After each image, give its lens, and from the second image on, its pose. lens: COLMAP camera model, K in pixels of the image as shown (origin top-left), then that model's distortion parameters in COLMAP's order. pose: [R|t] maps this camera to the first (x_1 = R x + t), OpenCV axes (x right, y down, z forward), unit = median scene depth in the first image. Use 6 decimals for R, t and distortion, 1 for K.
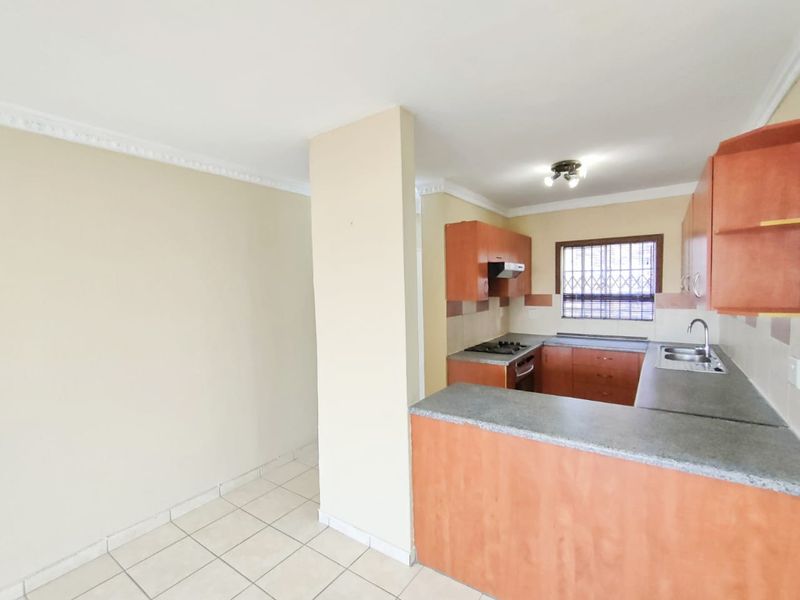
lens RADIAL K [[365.1, 0, 399.0], [0, 365.1, 302.8], [0, 0, 1]] dist [-0.006918, 0.002373]
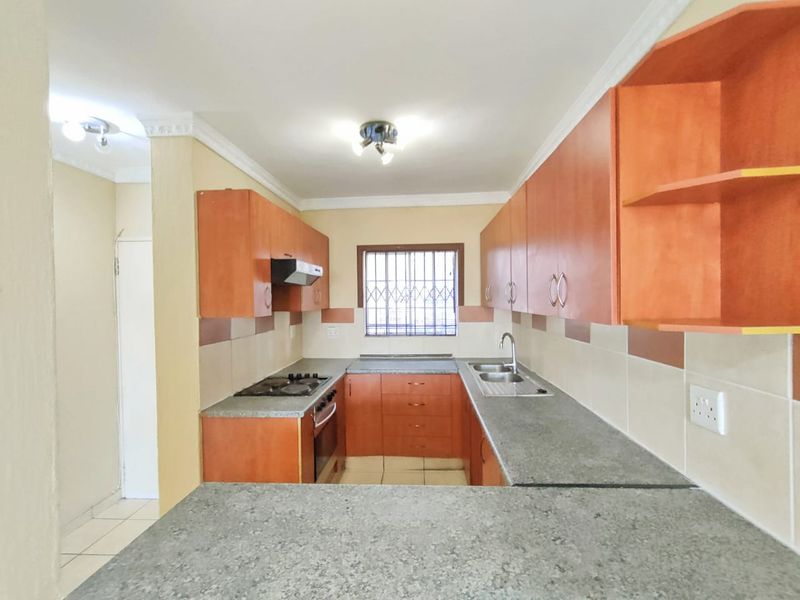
lens RADIAL K [[365.1, 0, 400.1], [0, 365.1, 302.4], [0, 0, 1]] dist [-0.006918, 0.002373]
pose [[0.847068, 0.004282, 0.531468, 0.092448], [0.021181, 0.998901, -0.041807, 0.000450], [-0.531063, 0.046671, 0.846046, 0.323621]]
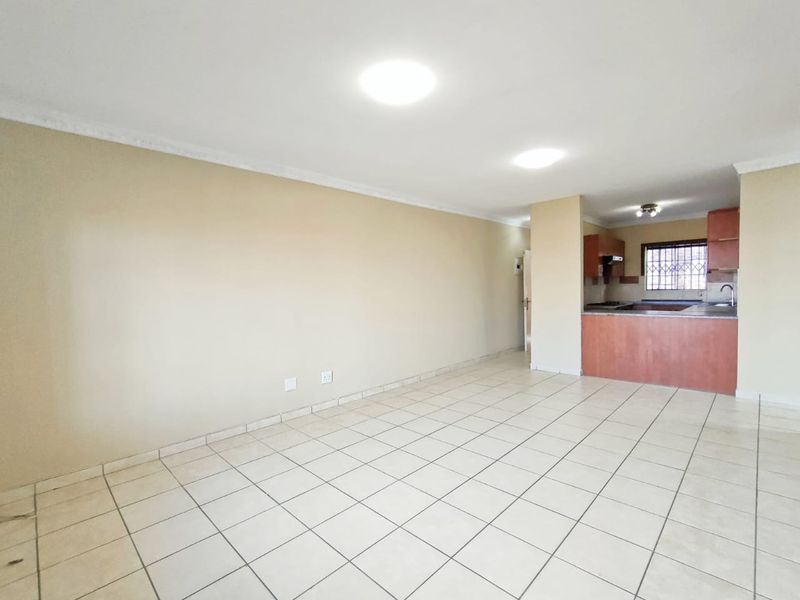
lens RADIAL K [[365.1, 0, 401.1], [0, 365.1, 301.6], [0, 0, 1]] dist [-0.006918, 0.002373]
pose [[0.986828, 0.008480, -0.161554, -0.469972], [-0.009318, 0.999947, -0.004425, 0.140343], [0.161507, 0.005872, 0.986854, -1.000252]]
